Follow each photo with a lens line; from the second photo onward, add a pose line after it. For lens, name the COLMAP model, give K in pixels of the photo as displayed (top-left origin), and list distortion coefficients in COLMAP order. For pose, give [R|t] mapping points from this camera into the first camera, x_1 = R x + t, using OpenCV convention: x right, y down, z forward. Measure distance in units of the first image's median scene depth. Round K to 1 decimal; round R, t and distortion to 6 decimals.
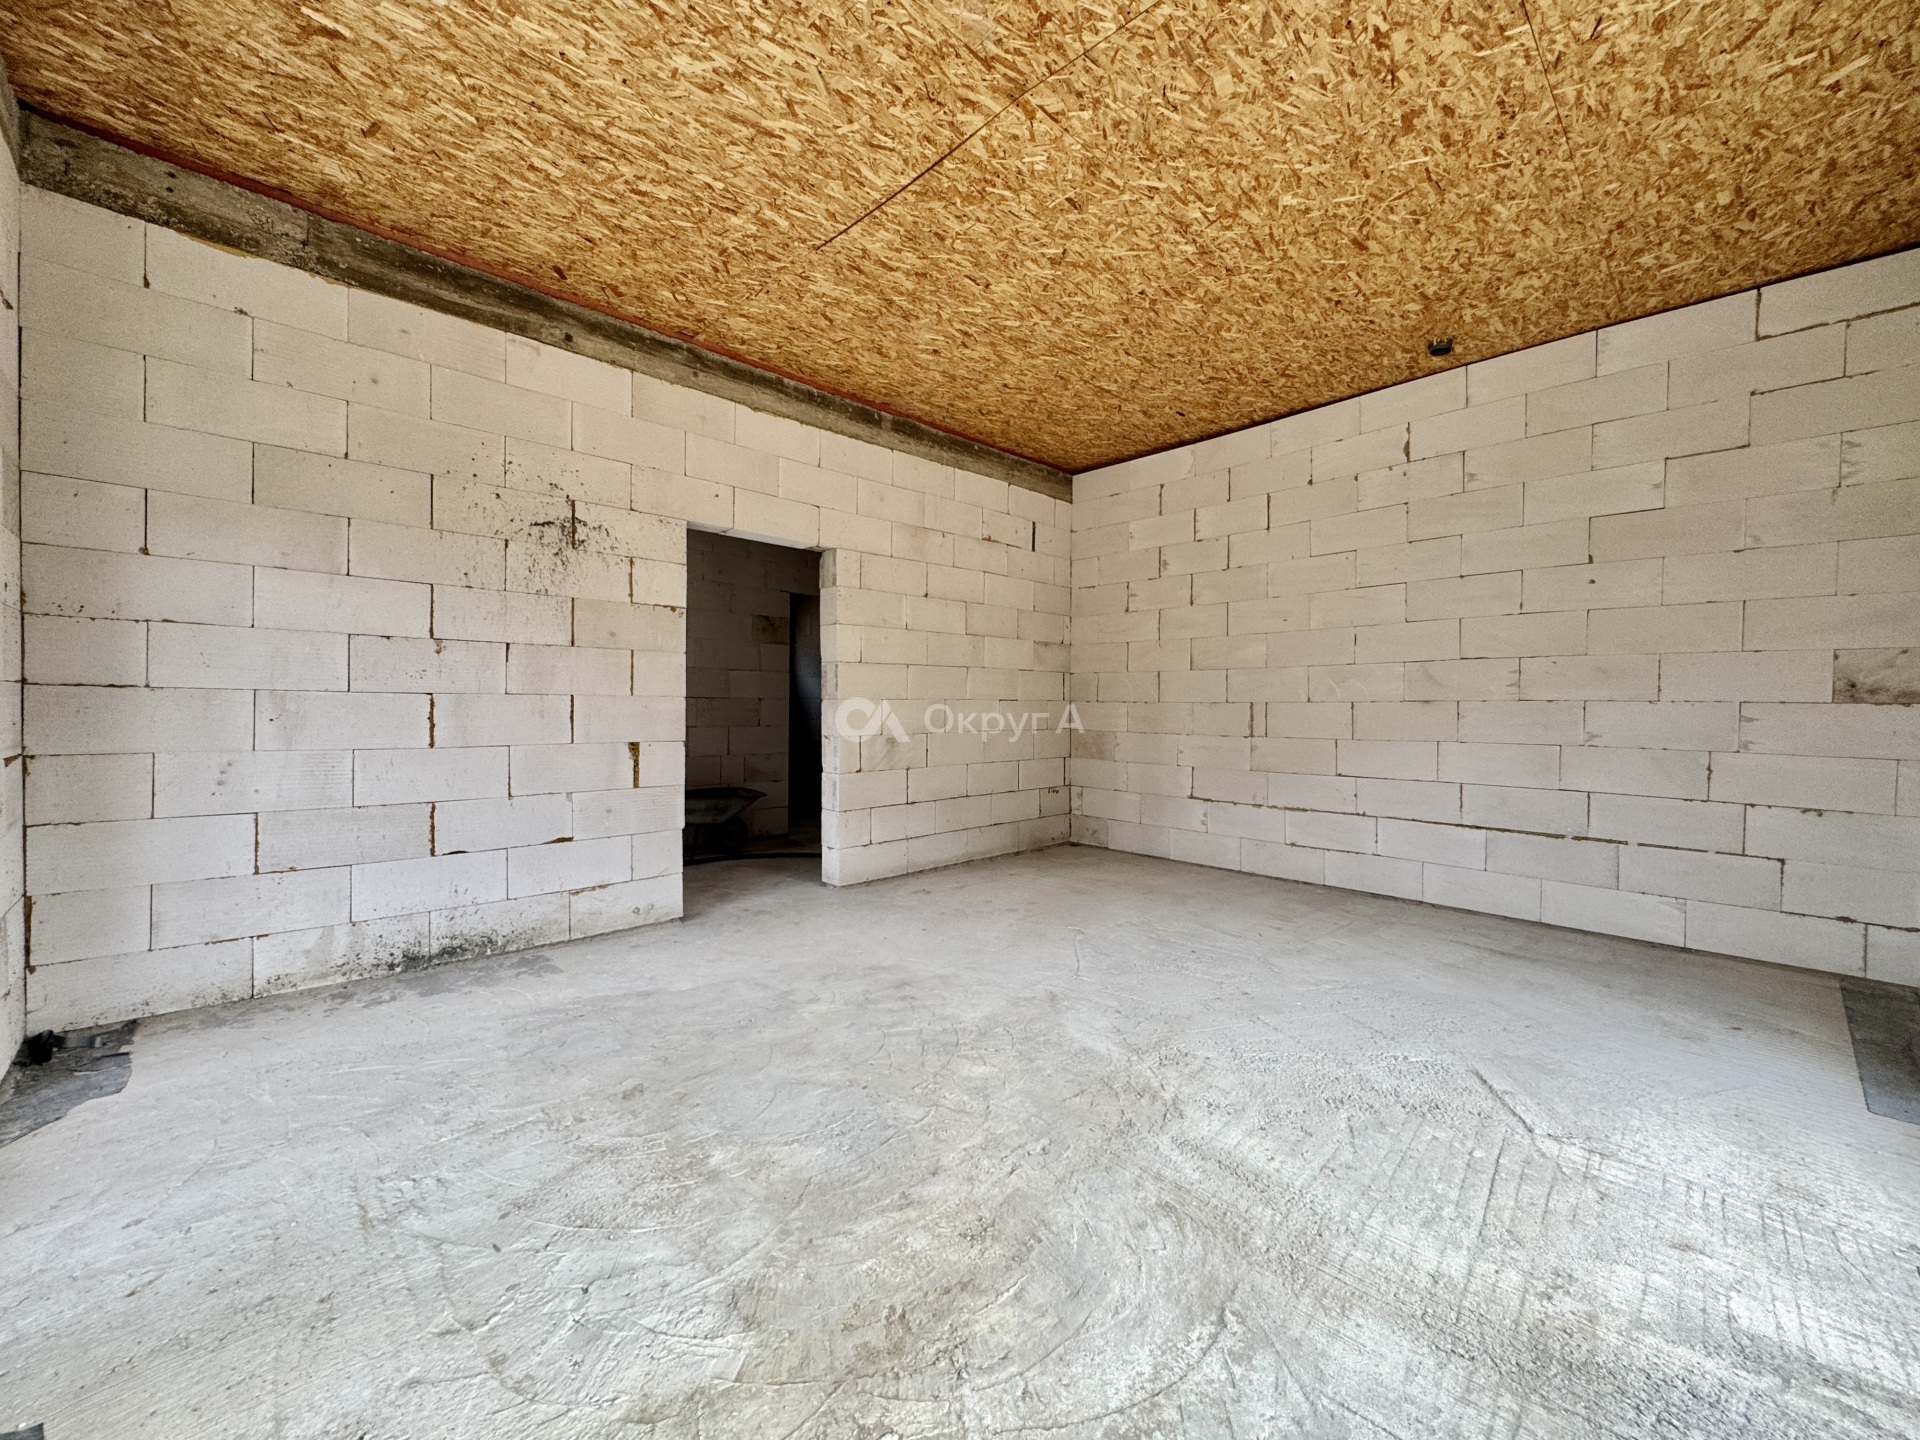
lens RADIAL K [[768.7, 0, 951.5], [0, 768.7, 715.2], [0, 0, 1]] dist [-0.001111, -0.000222]
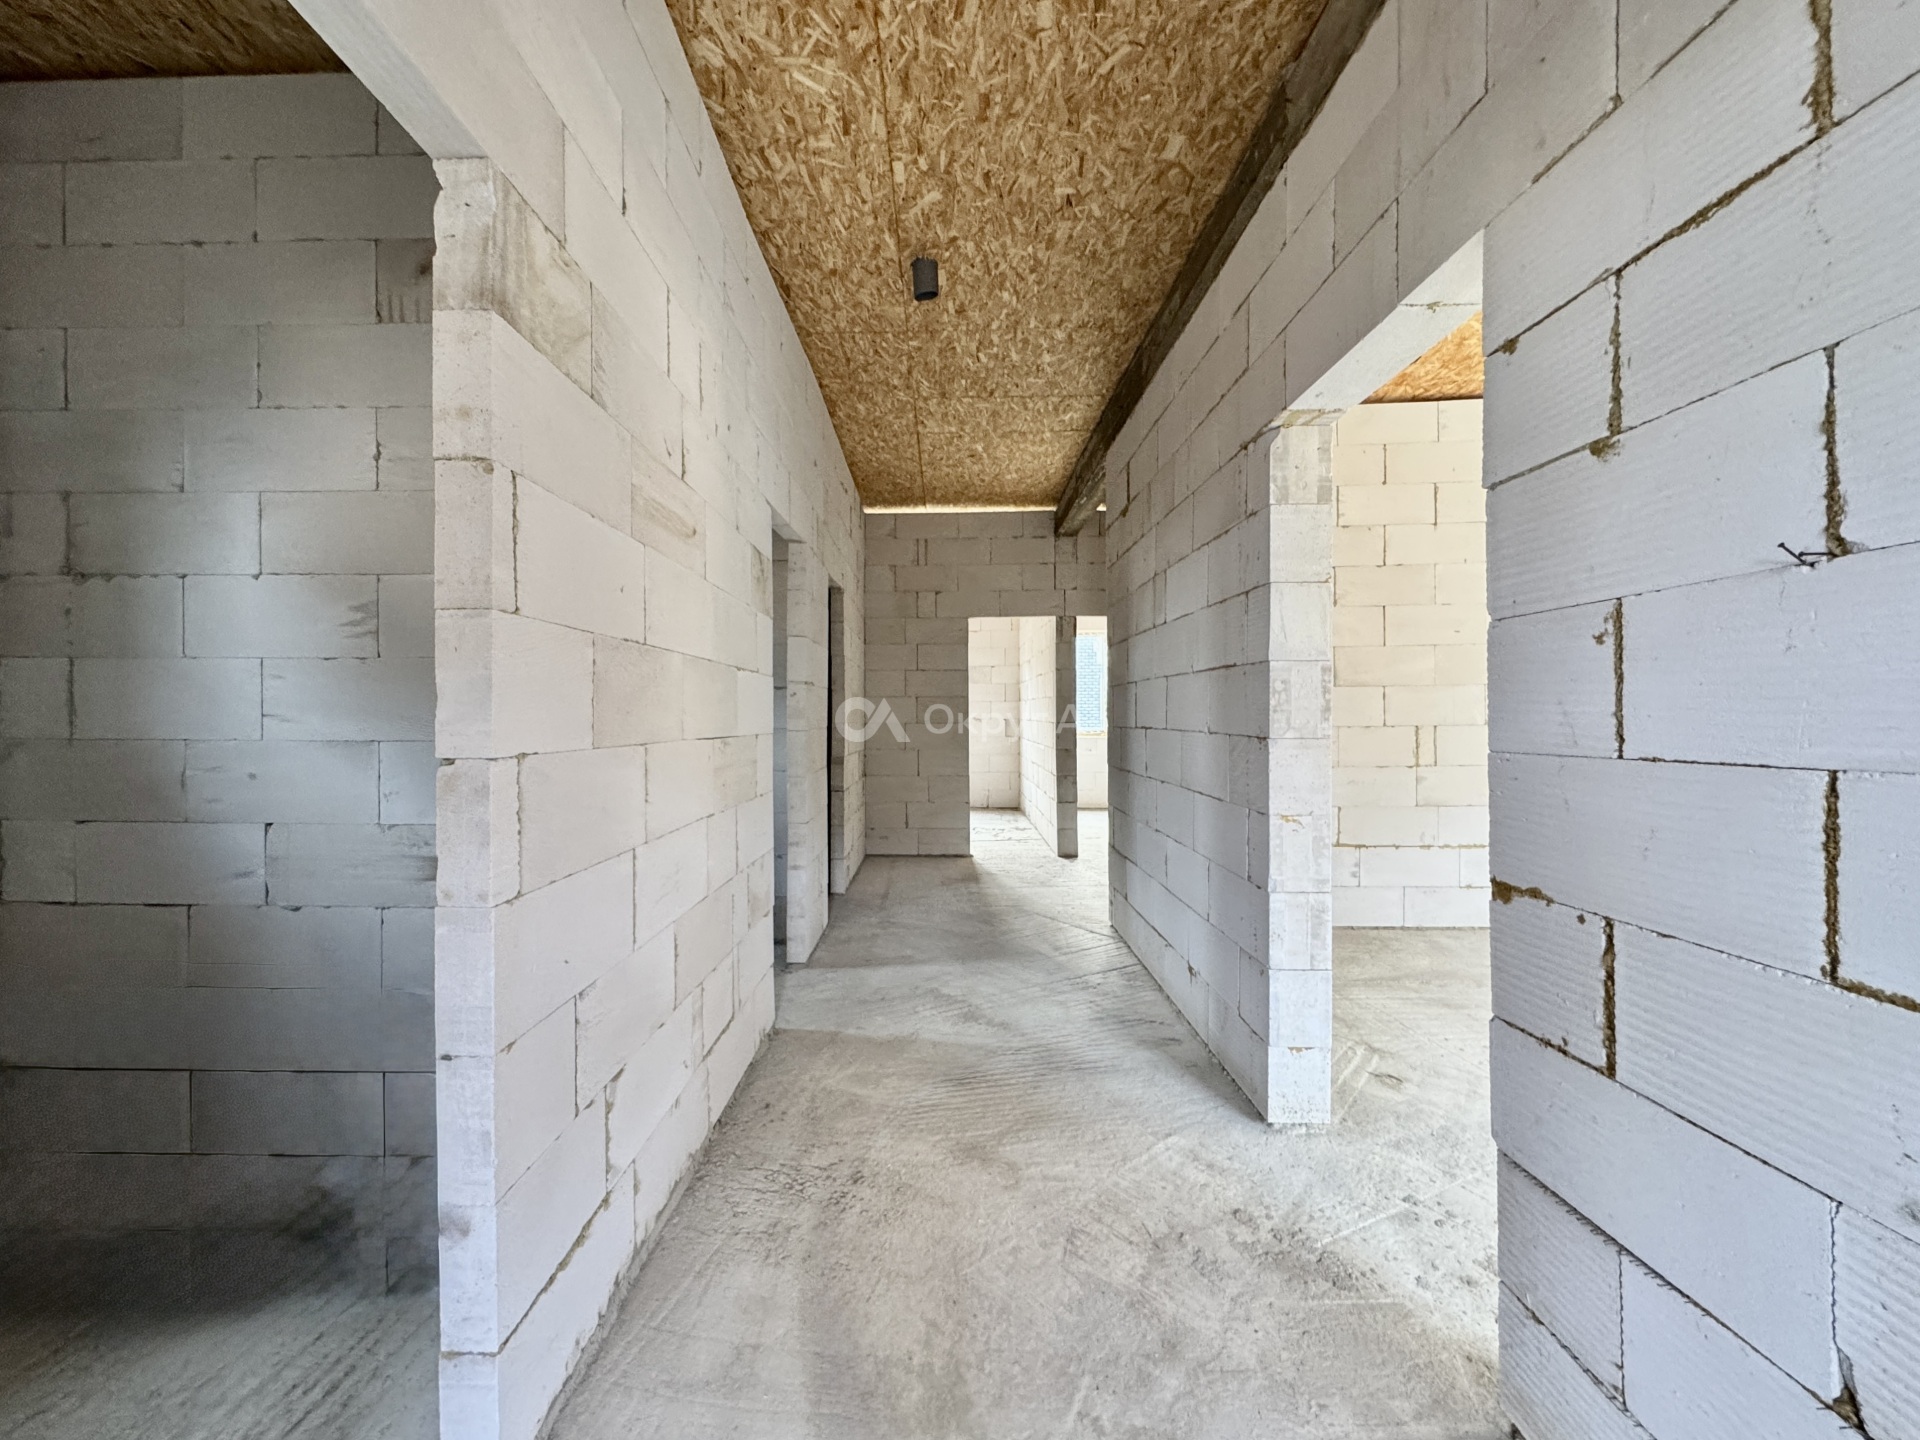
lens RADIAL K [[813.7, 0, 915.2], [0, 813.7, 720.9], [0, 0, 1]] dist [0.000371, 0.000052]
pose [[0.711847, -0.016029, 0.702152, -0.993090], [0.021536, 0.999768, 0.000990, -0.054882], [-0.702004, 0.014417, 0.712027, 1.169870]]
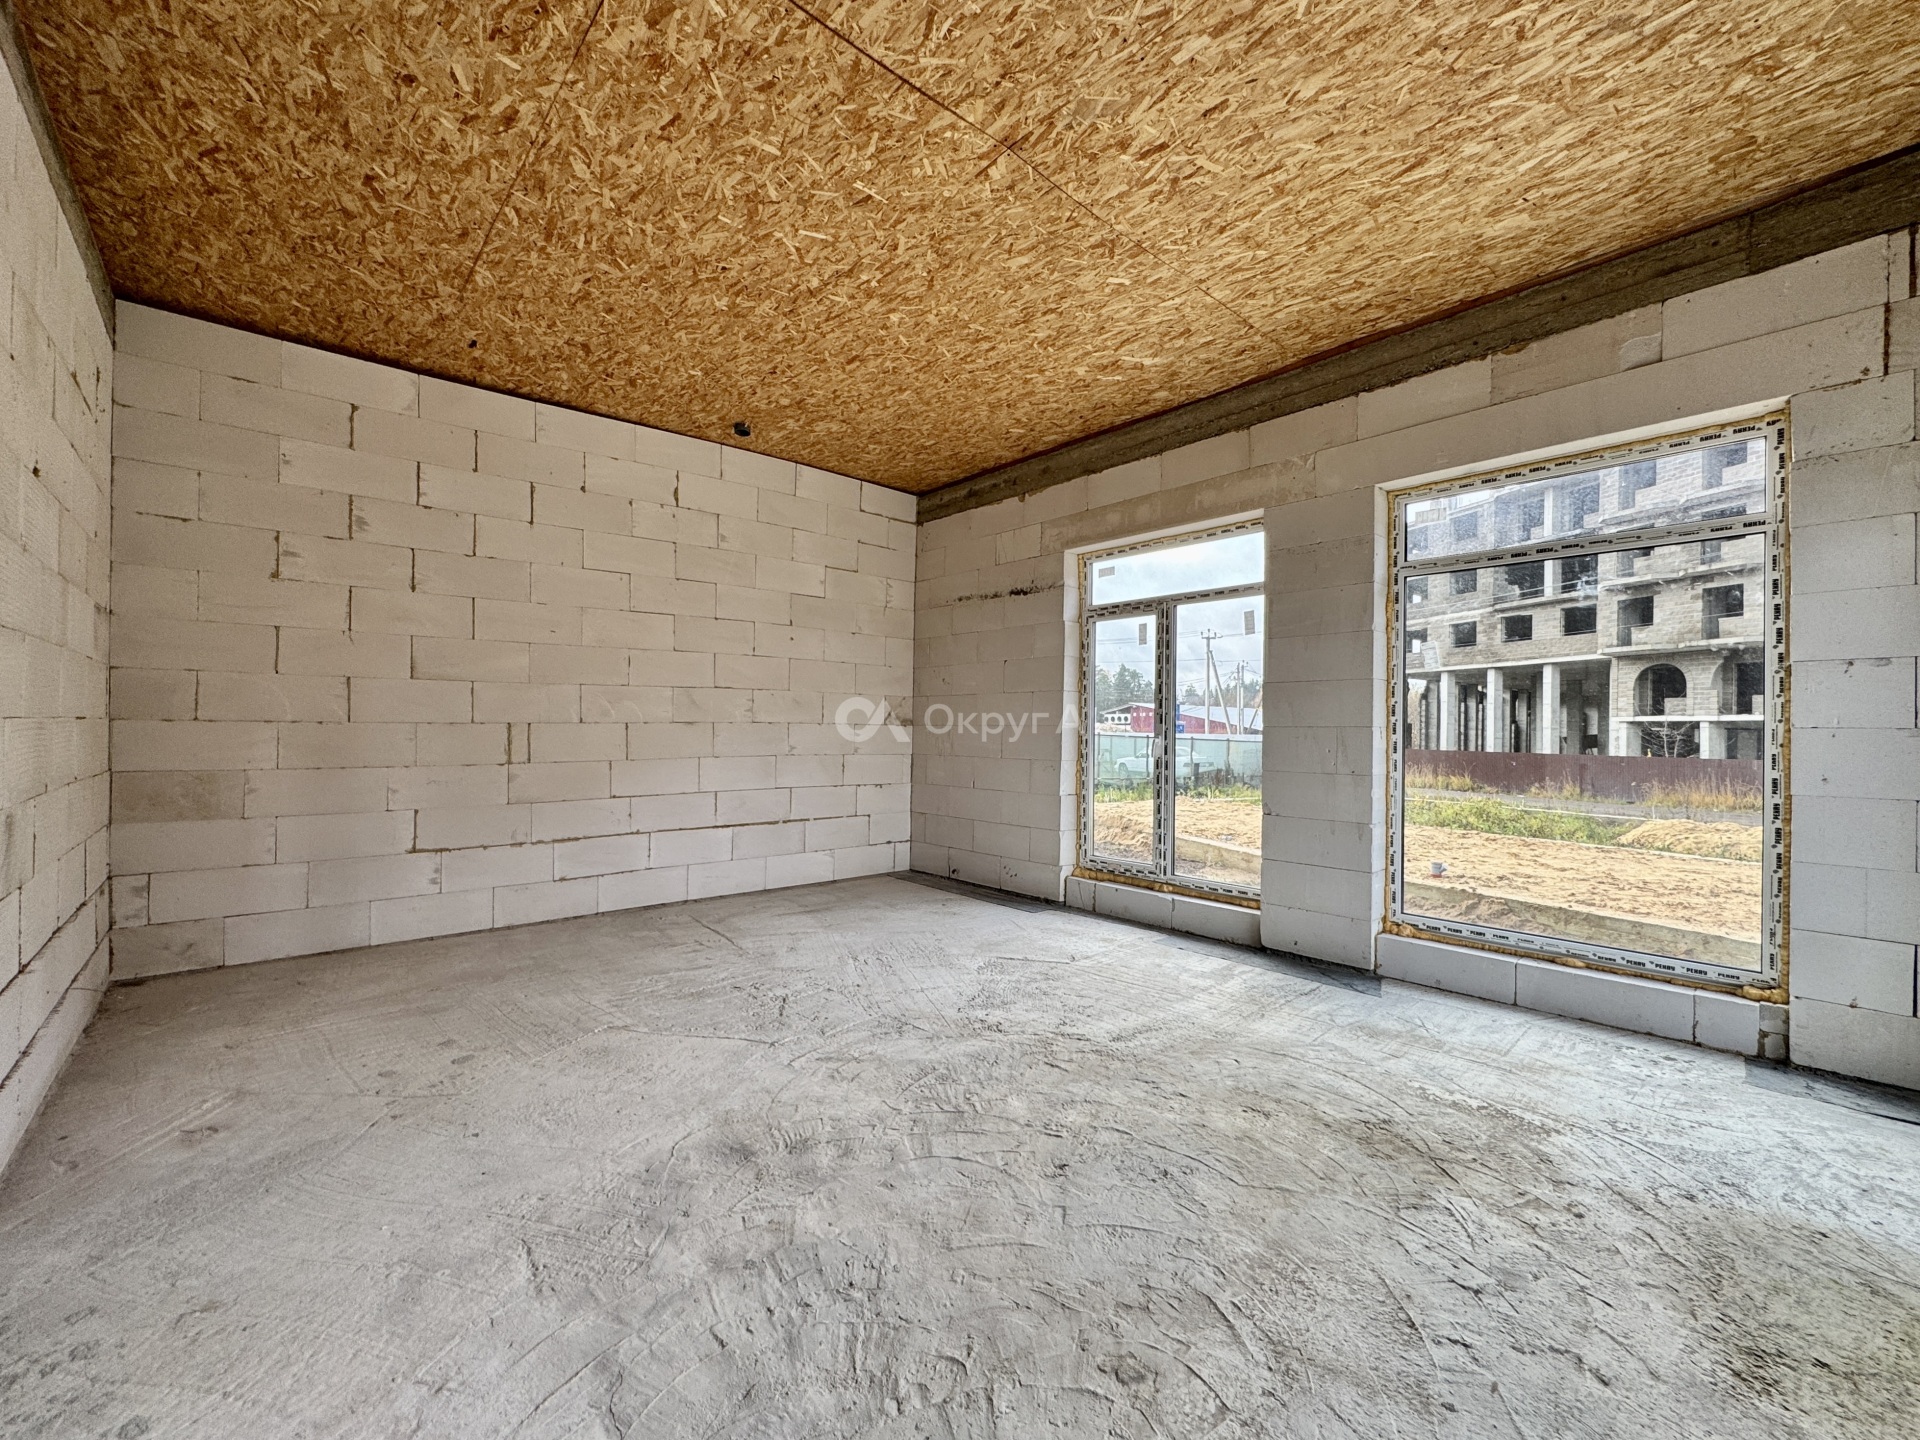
lens RADIAL K [[792.6, 0, 957.7], [0, 792.6, 726.7], [0, 0, 1]] dist [-0.000558, -0.000216]
pose [[0.032320, -0.006551, 0.999456, -0.715944], [0.007144, 0.999954, 0.006323, -0.022519], [-0.999452, 0.006935, 0.032365, 0.753612]]
